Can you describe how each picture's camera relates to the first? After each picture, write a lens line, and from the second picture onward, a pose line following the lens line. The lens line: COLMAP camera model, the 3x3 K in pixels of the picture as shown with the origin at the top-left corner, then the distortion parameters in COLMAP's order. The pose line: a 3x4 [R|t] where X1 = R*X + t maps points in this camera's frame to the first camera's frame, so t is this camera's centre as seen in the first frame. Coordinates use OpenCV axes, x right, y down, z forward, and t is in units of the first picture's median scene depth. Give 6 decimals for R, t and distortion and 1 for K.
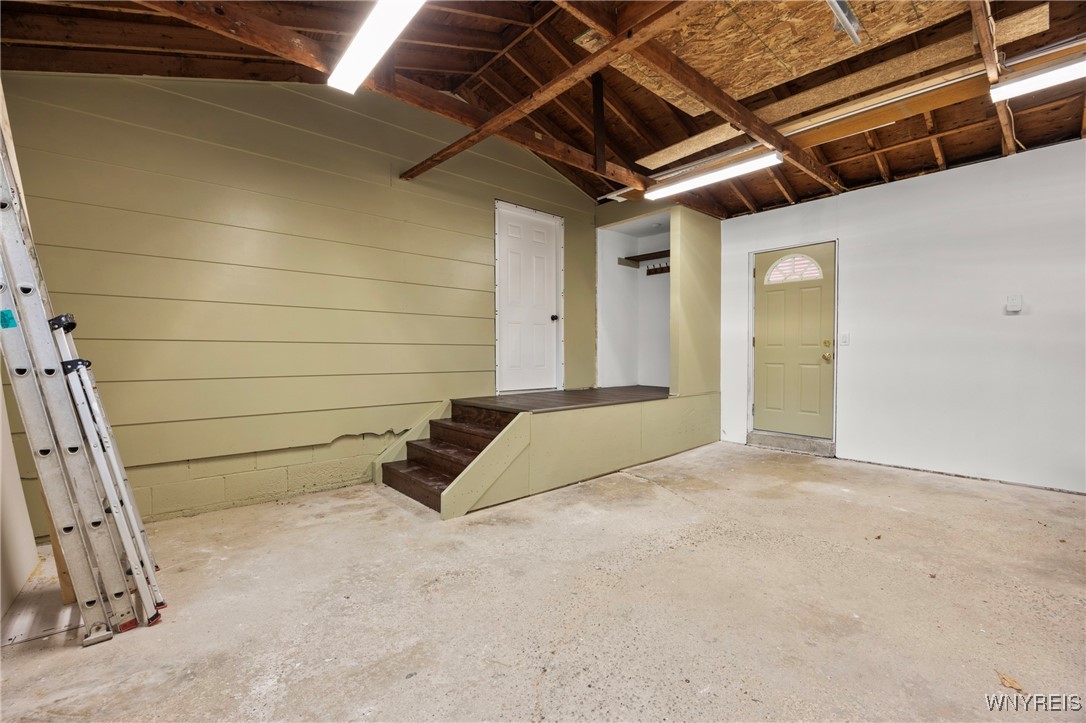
lens RADIAL K [[465.3, 0, 564.0], [0, 465.3, 356.0], [0, 0, 1]] dist [0.000010, -0.000030]
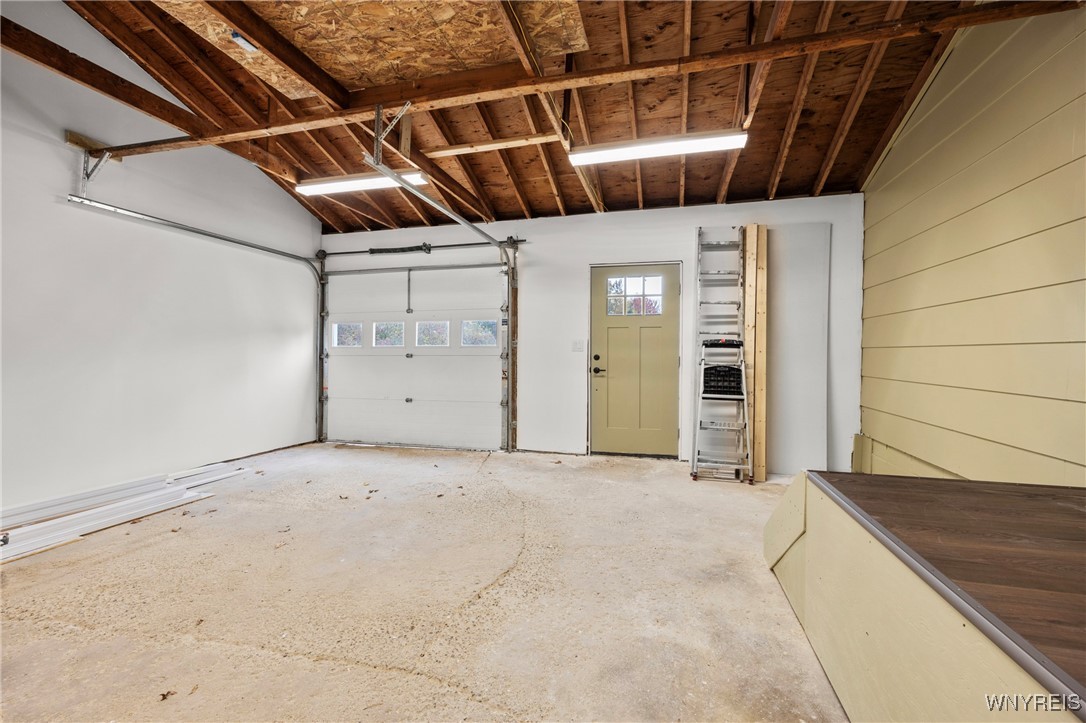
lens RADIAL K [[465.3, 0, 544.1], [0, 465.3, 357.5], [0, 0, 1]] dist [0.000010, -0.000030]
pose [[-0.852371, -0.002571, -0.522932, 0.577706], [-0.011443, 0.999840, 0.013736, -0.013819], [0.522813, 0.017692, -0.852264, 1.664615]]
